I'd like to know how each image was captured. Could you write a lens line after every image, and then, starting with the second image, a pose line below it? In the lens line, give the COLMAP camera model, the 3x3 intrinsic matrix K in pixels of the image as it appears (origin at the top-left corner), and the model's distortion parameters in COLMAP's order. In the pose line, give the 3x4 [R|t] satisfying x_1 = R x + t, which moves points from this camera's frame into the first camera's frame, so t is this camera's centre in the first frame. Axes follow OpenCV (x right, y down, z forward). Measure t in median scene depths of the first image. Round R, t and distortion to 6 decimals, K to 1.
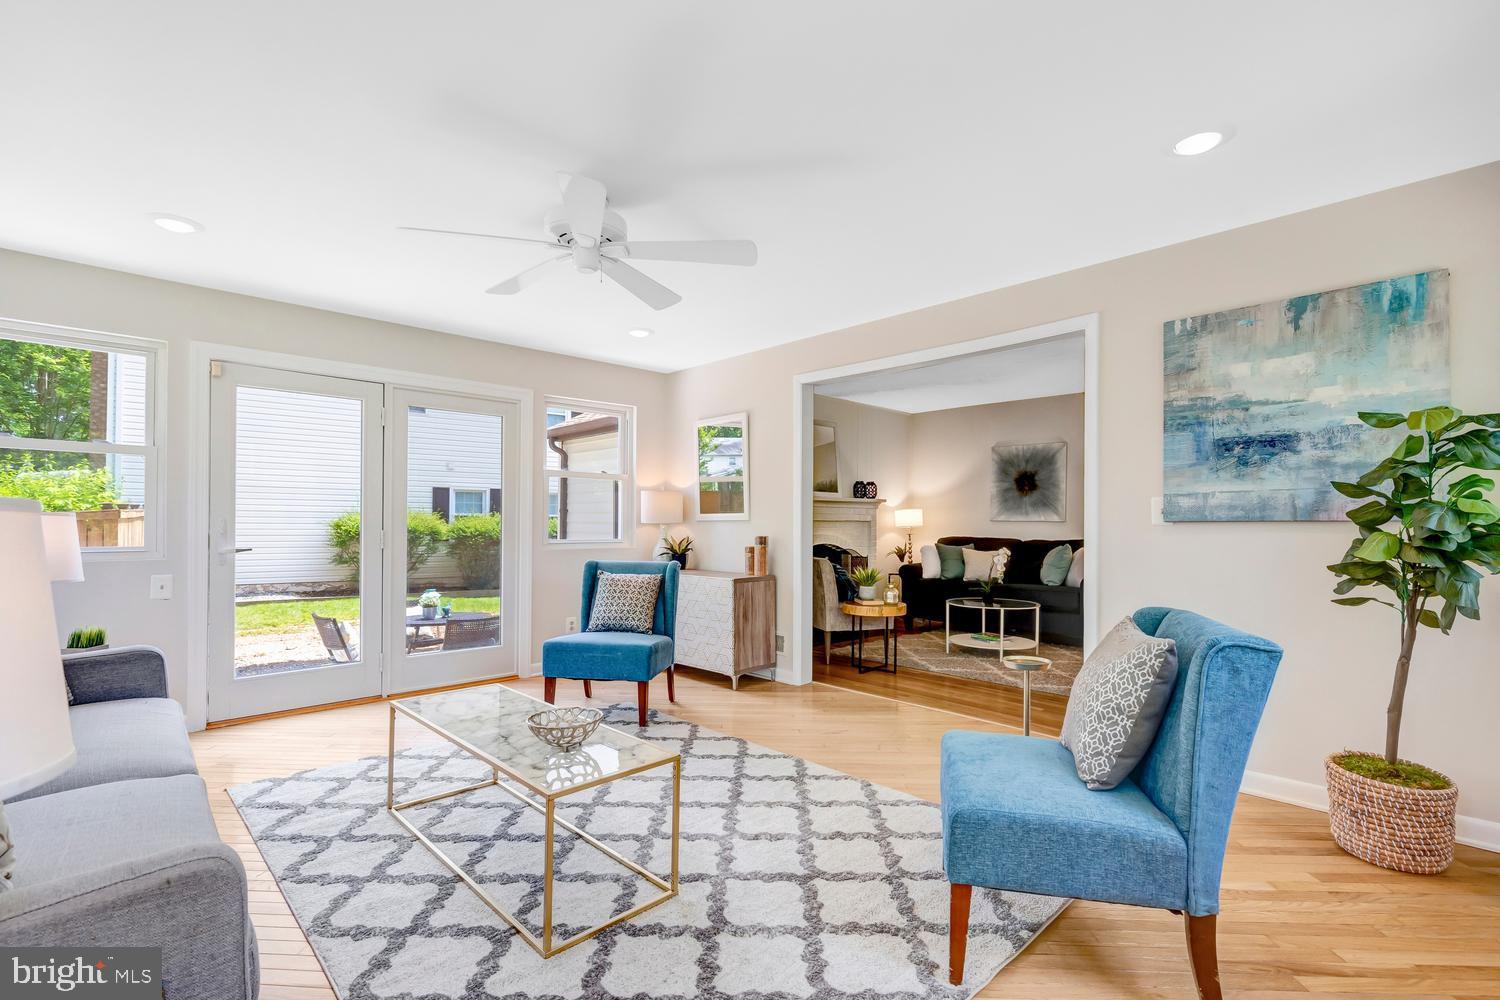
lens RADIAL K [[682.7, 0, 751.2], [0, 682.7, 532.1], [0, 0, 1]] dist [-0.013756, -0.000063]
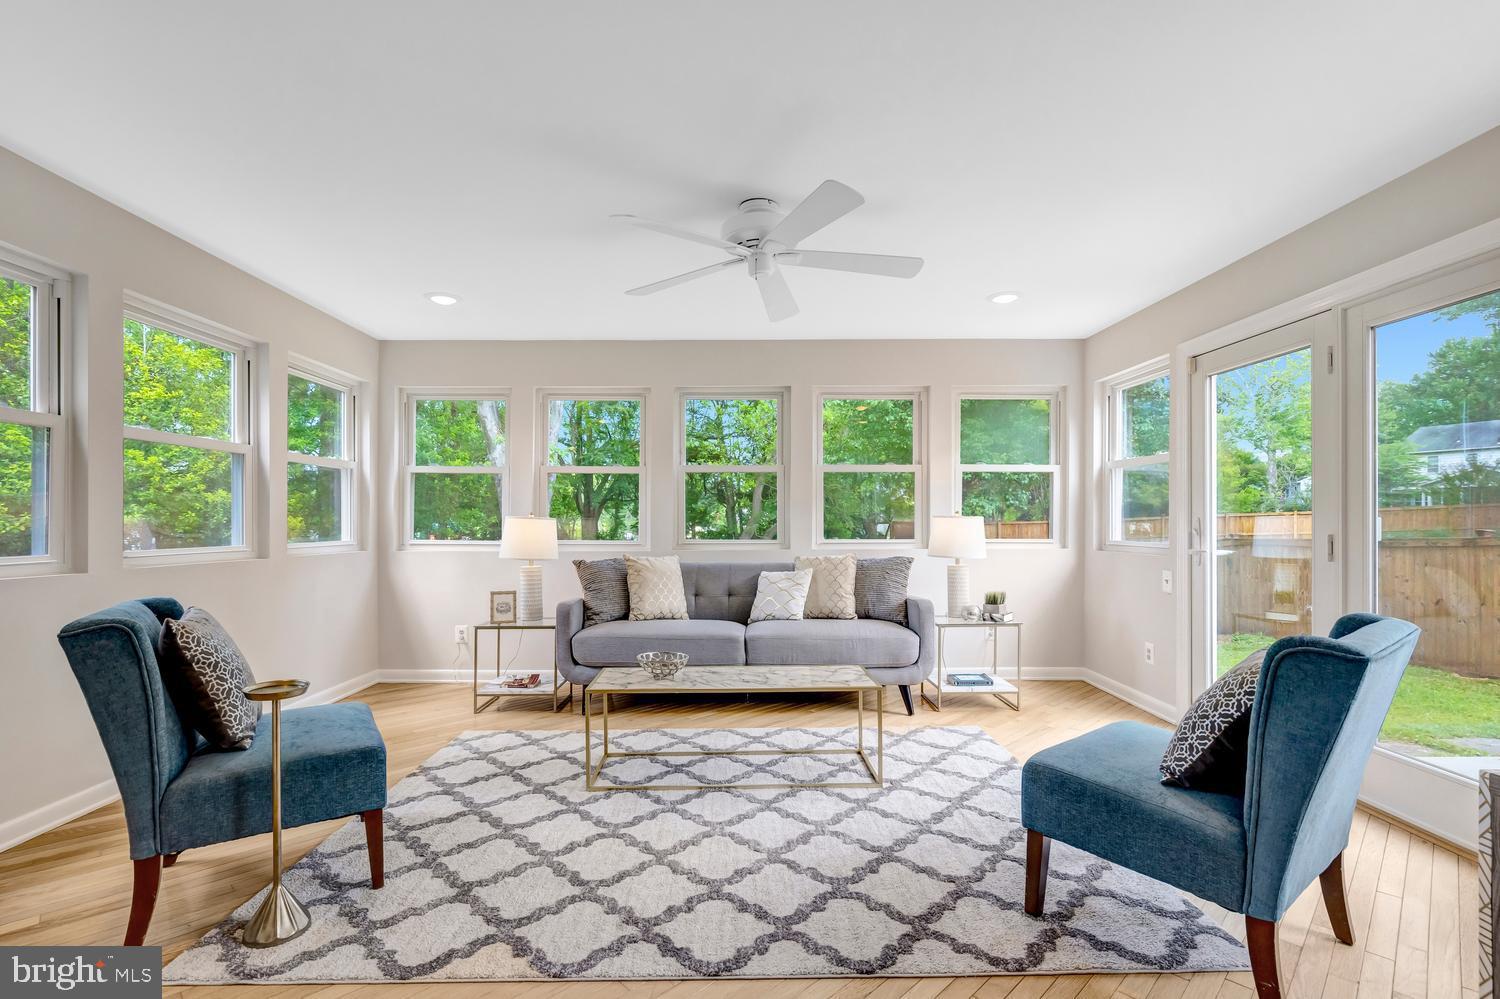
lens RADIAL K [[682.4, 0, 741.9], [0, 682.4, 513.0], [0, 0, 1]] dist [-0.012345, 0.000469]
pose [[-0.689355, -0.011509, -0.724333, 0.451042], [-0.011647, 0.999921, -0.004802, -0.018128], [0.724330, 0.005126, -0.689434, 1.443468]]
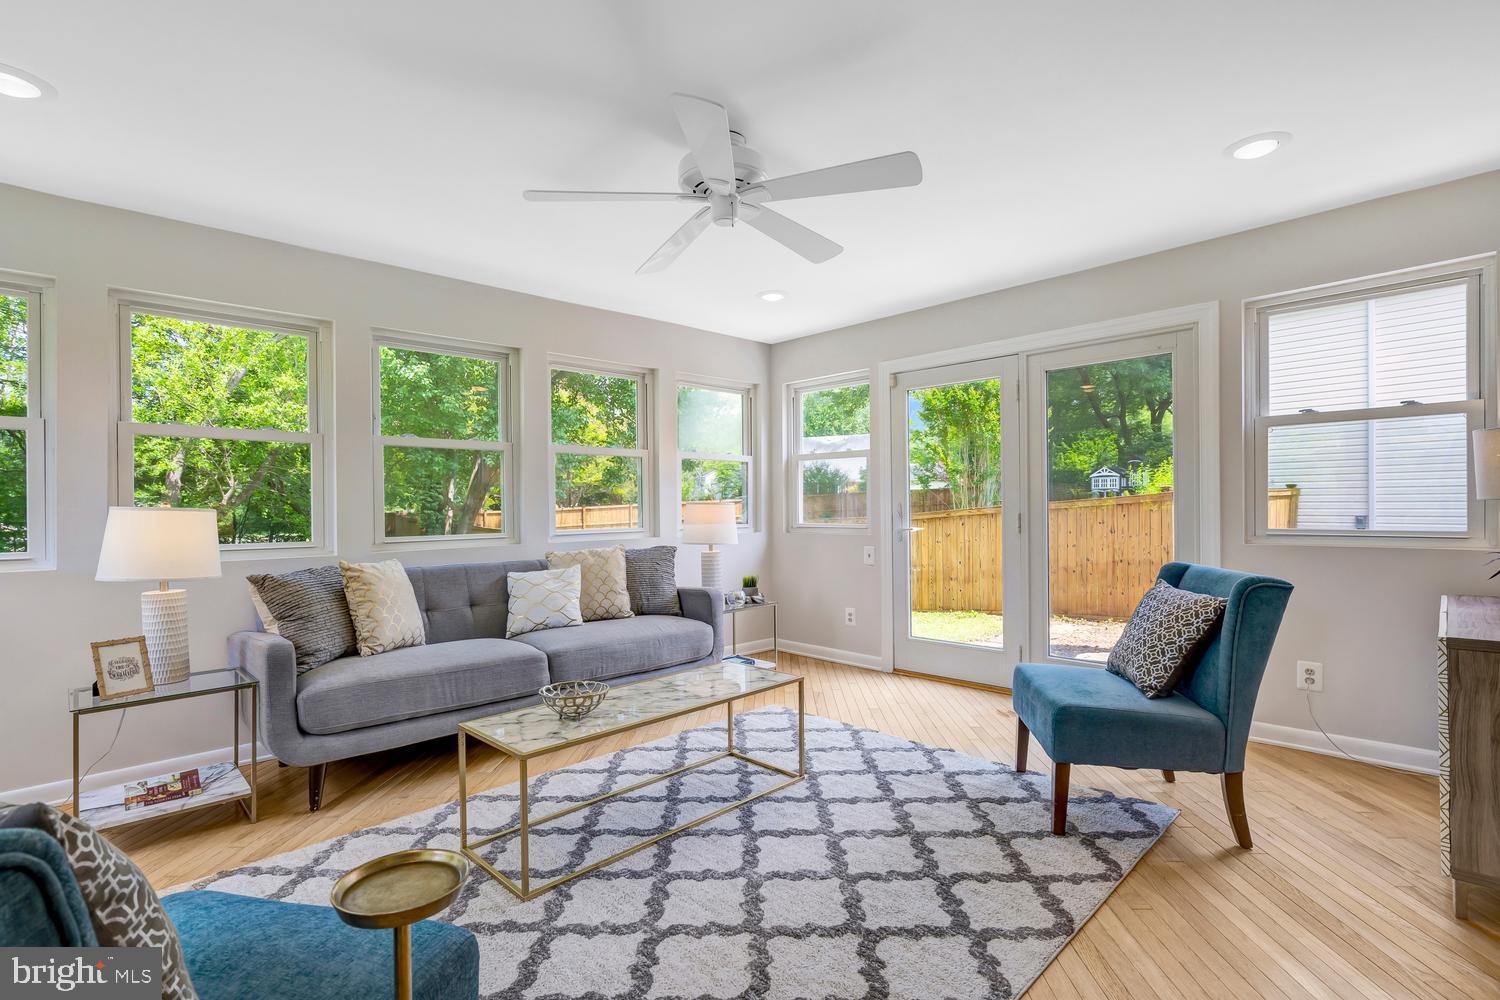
lens RADIAL K [[700.7, 0, 742.7], [0, 700.7, 502.8], [0, 0, 1]] dist [-0.004629, 0.000180]
pose [[-0.001300, -0.009696, -0.999952, 0.578411], [-0.001002, 0.999953, -0.009694, -0.009526], [0.999999, 0.000990, -0.001309, 0.865169]]
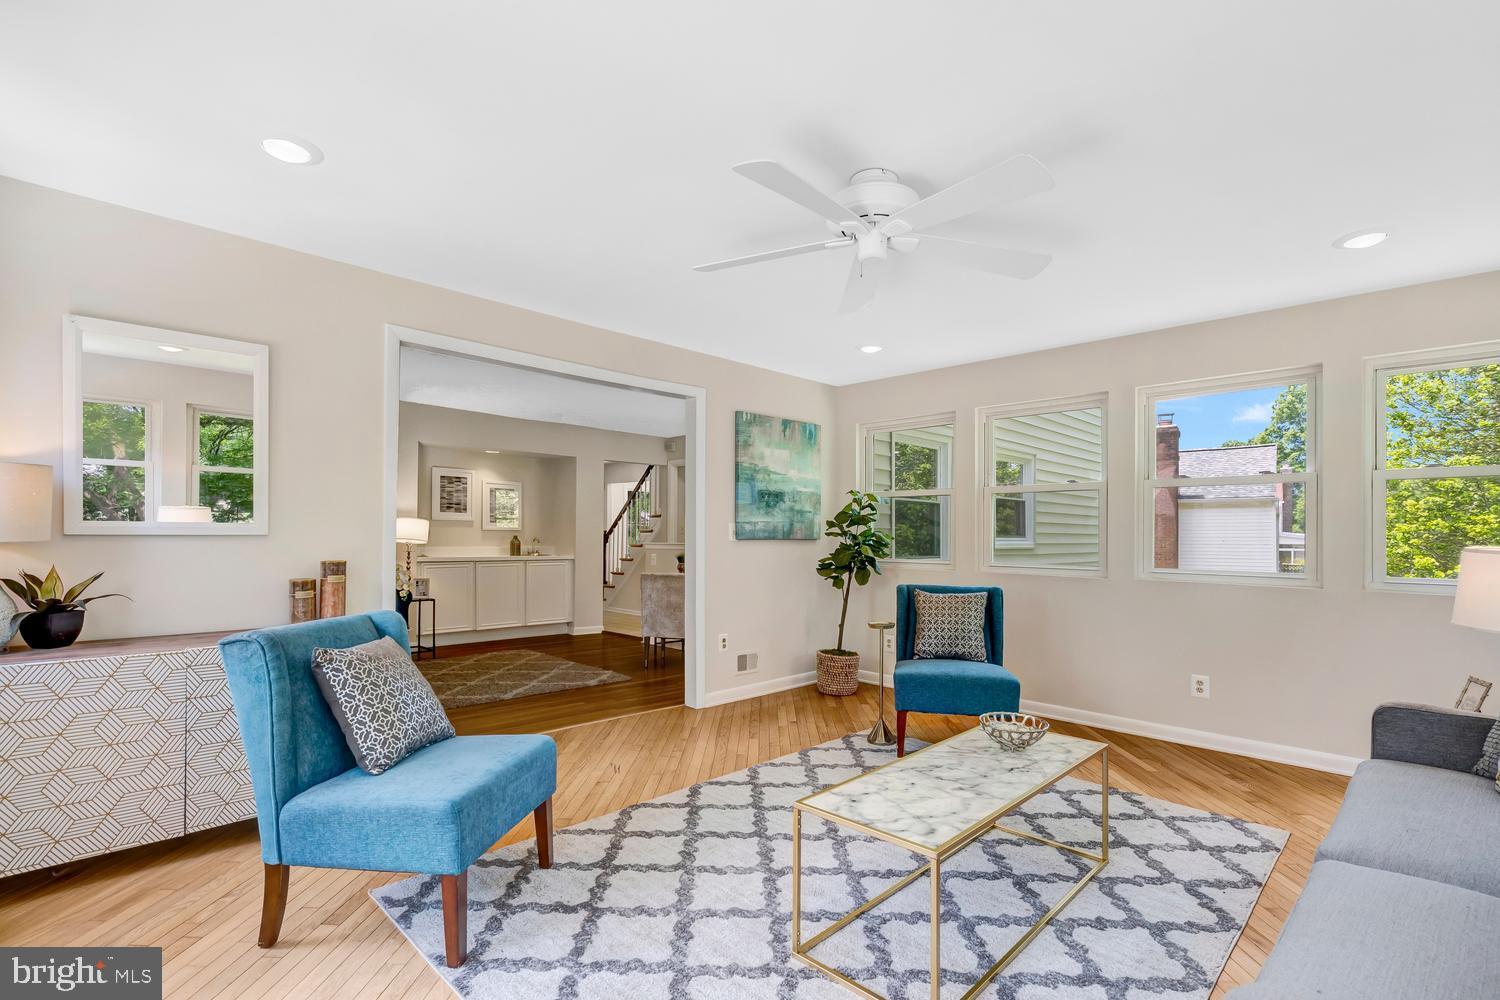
lens RADIAL K [[682.7, 0, 751.2], [0, 682.7, 532.1], [0, 0, 1]] dist [-0.013756, -0.000063]
pose [[-0.000196, 0.003647, 0.999993, -0.955339], [0.003071, 0.999989, -0.003646, -0.026123], [-0.999995, 0.003071, -0.000208, 0.976564]]
